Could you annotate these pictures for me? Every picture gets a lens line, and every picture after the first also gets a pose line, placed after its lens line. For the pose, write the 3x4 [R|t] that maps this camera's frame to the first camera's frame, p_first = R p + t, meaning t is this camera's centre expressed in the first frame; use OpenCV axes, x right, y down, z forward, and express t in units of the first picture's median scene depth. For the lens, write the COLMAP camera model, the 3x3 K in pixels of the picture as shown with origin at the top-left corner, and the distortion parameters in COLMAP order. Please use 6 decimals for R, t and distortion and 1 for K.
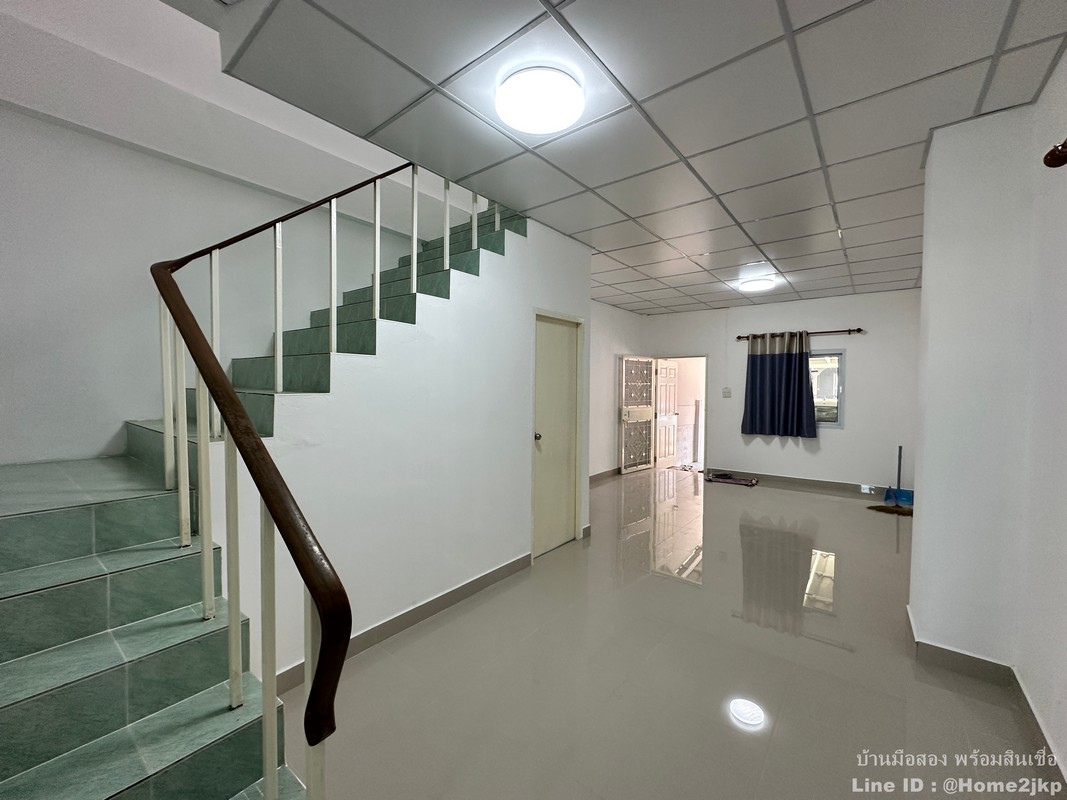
lens RADIAL K [[424.3, 0, 527.5], [0, 424.3, 402.1], [0, 0, 1]] dist [-0.002553, -0.000506]
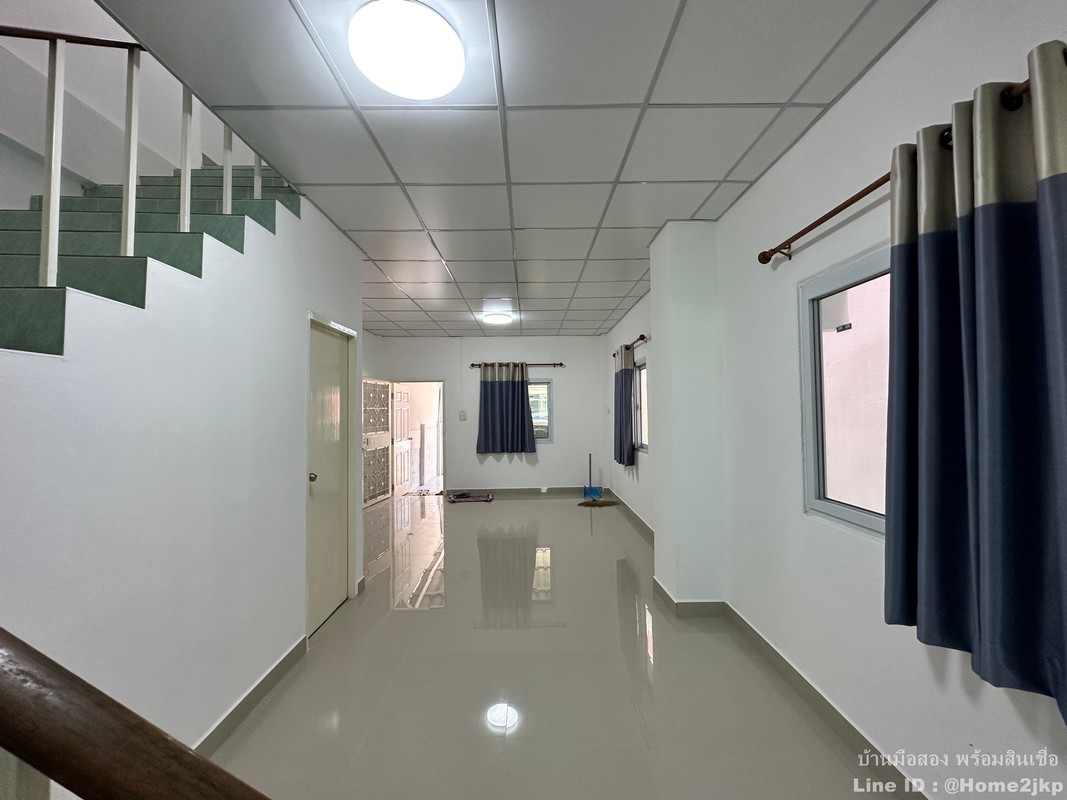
lens RADIAL K [[424.3, 0, 526.6], [0, 424.3, 402.3], [0, 0, 1]] dist [-0.002553, -0.000506]
pose [[0.773615, 0.000330, 0.633656, -0.088863], [0.036744, 0.998294, -0.045381, -0.002750], [-0.632590, 0.058391, 0.772283, 0.084171]]
